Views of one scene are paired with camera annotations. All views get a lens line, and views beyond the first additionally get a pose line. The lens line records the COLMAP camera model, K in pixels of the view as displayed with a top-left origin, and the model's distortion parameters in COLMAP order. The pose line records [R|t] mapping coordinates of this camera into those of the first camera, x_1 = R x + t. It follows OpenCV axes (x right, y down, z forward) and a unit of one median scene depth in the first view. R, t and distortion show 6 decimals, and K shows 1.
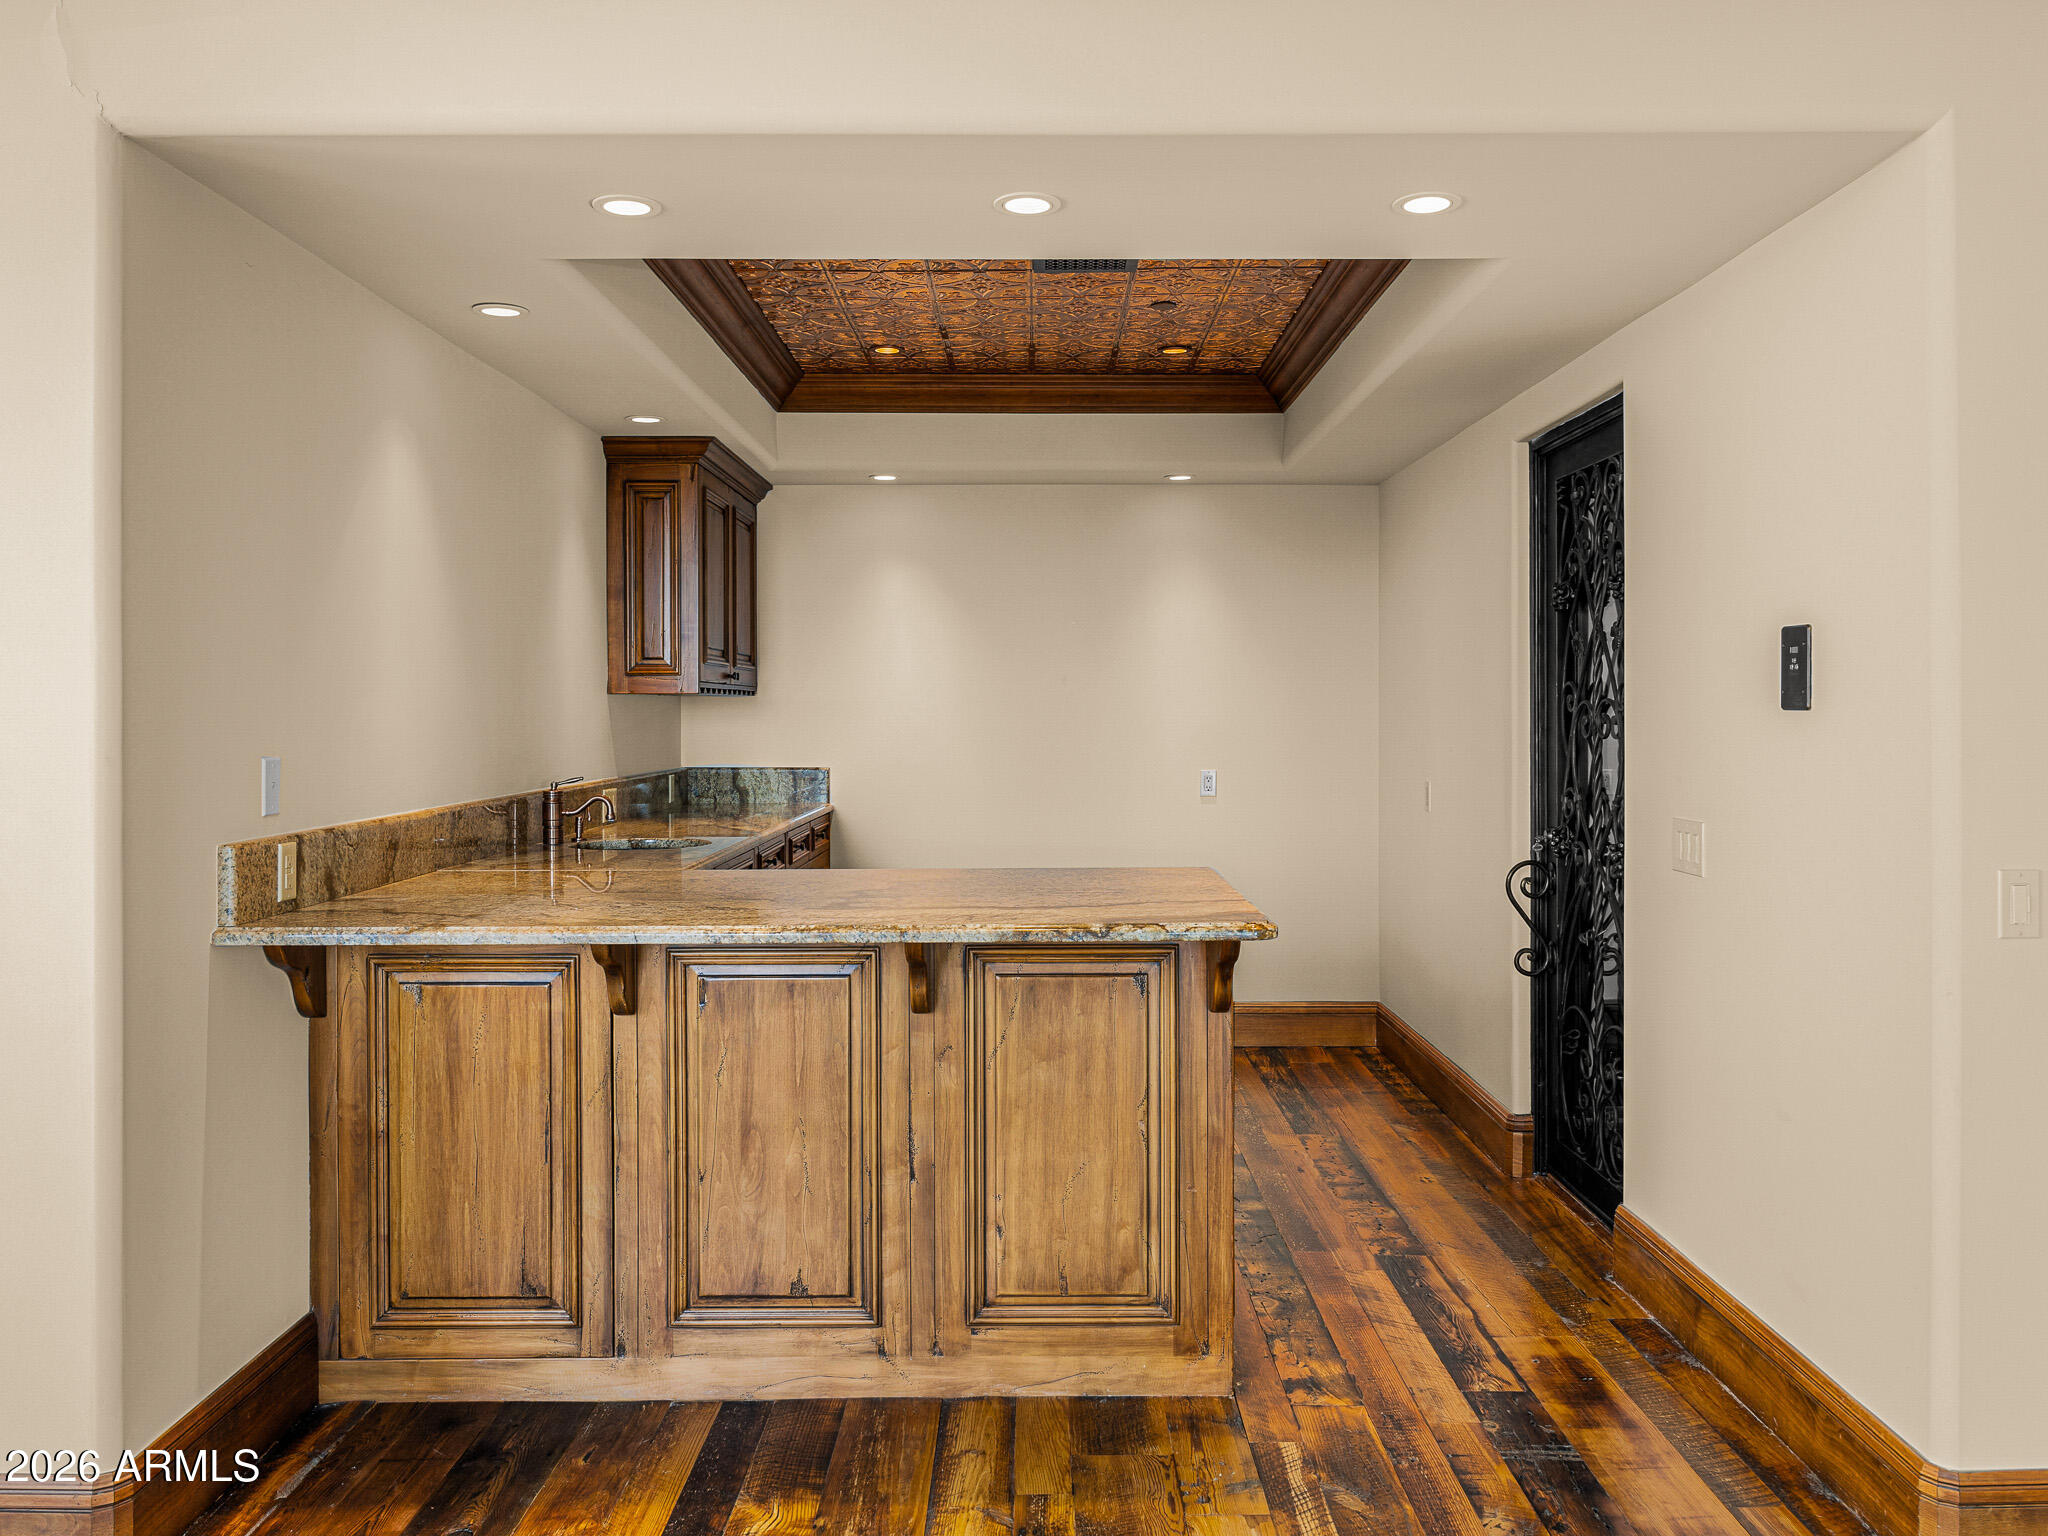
lens RADIAL K [[1581.1, 0, 1021.3], [0, 1581.1, 716.4], [0, 0, 1]] dist [-0.004682, 0.006171]
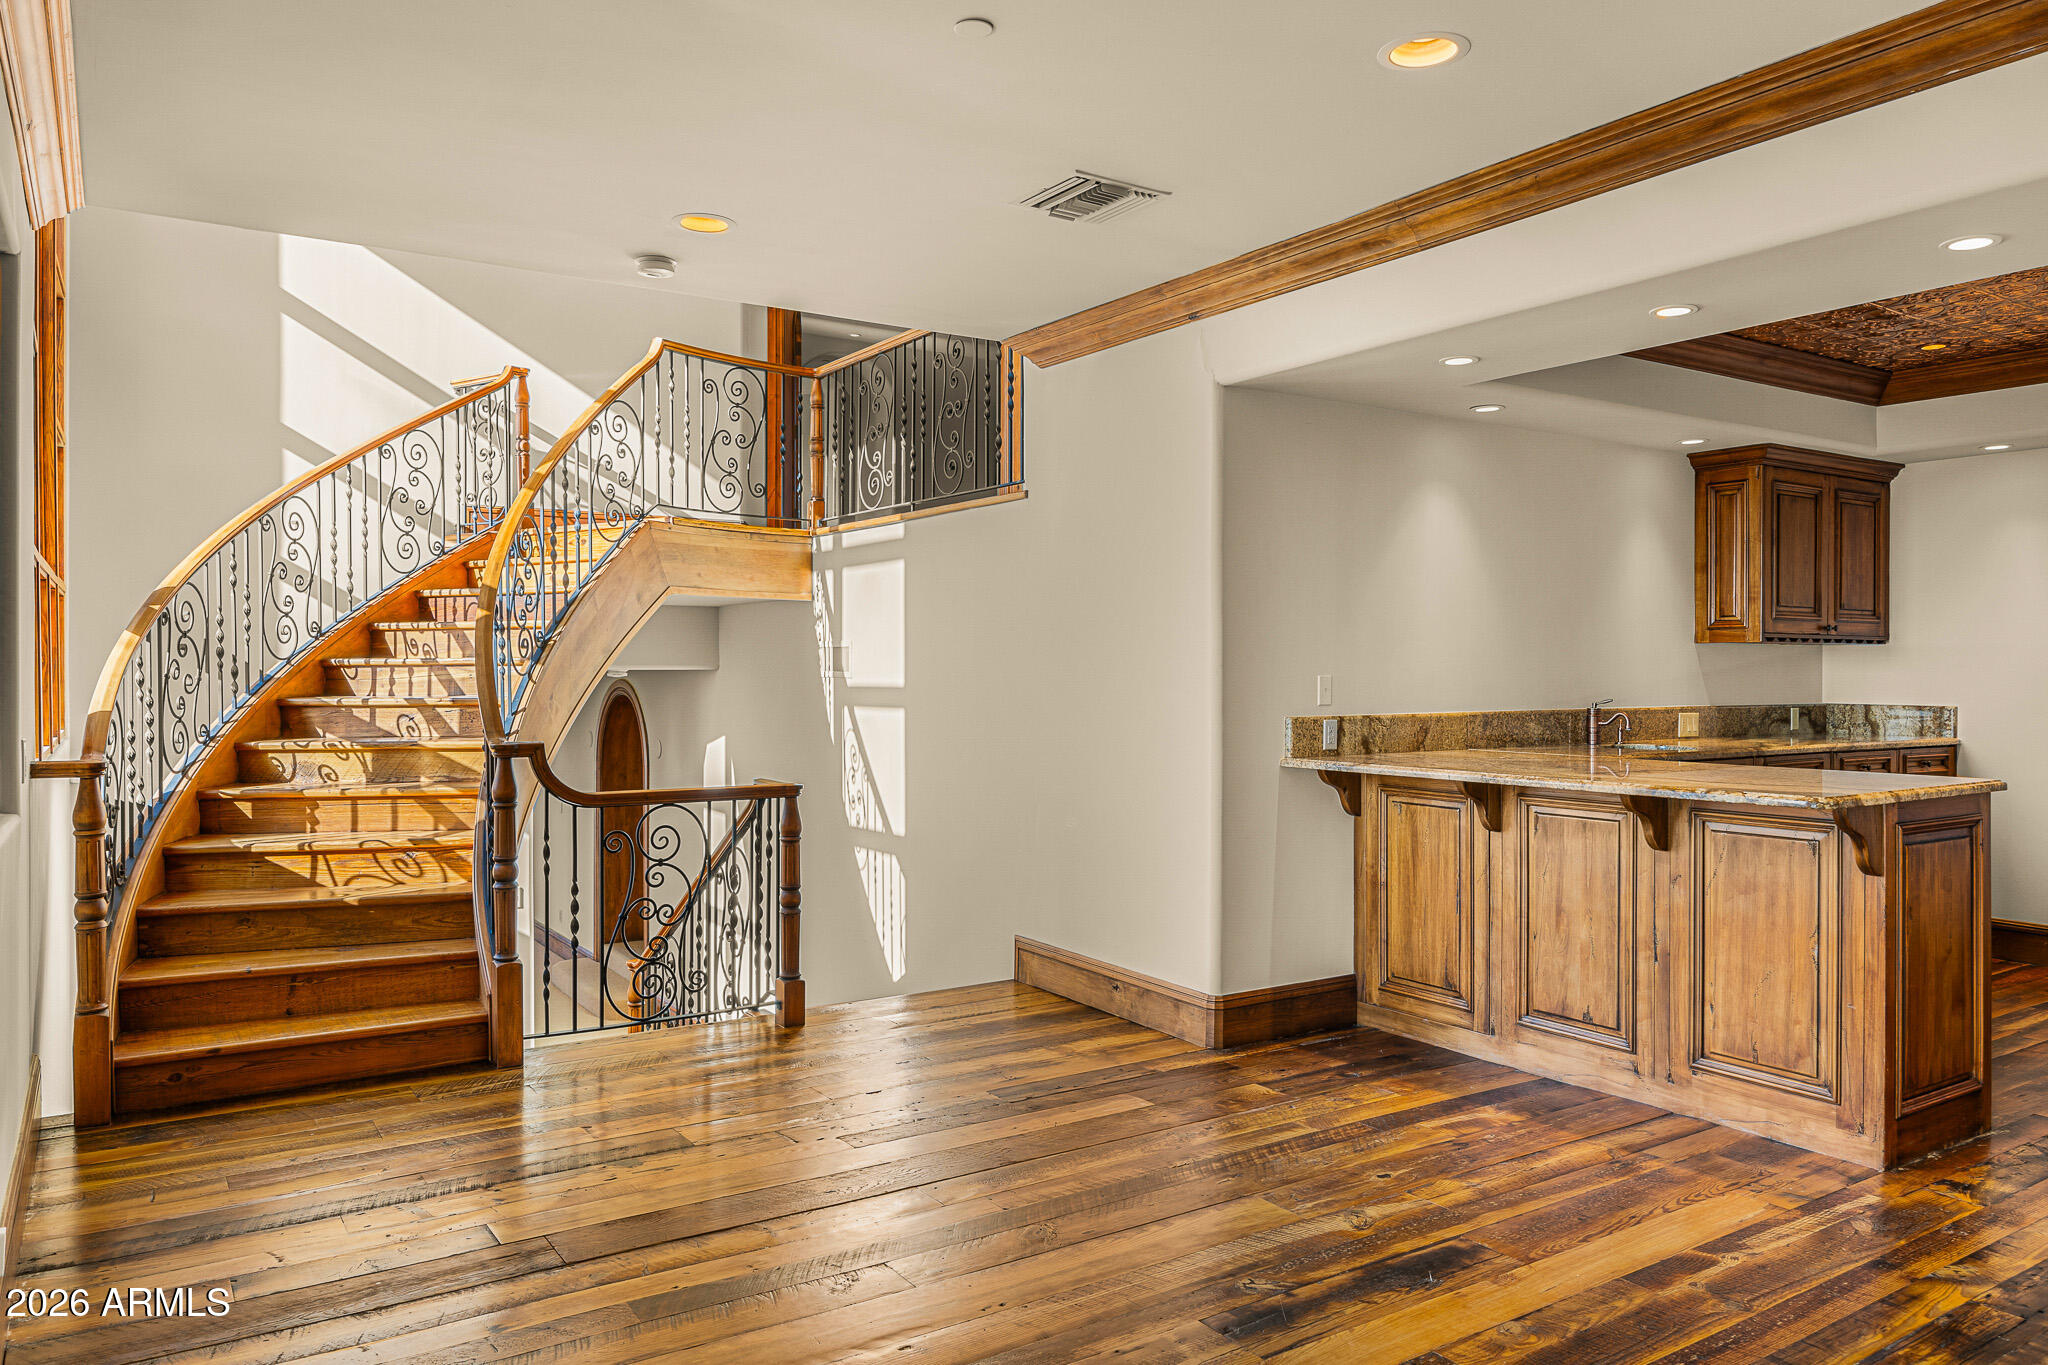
lens RADIAL K [[1402.4, 0, 1024.1], [0, 1402.4, 678.8], [0, 0, 1]] dist [-0.001224, -0.001650]
pose [[0.546486, 0.008820, -0.837422, 0.714531], [-0.006020, 0.999960, 0.006604, 0.020235], [0.837447, 0.001432, 0.546517, -0.227926]]
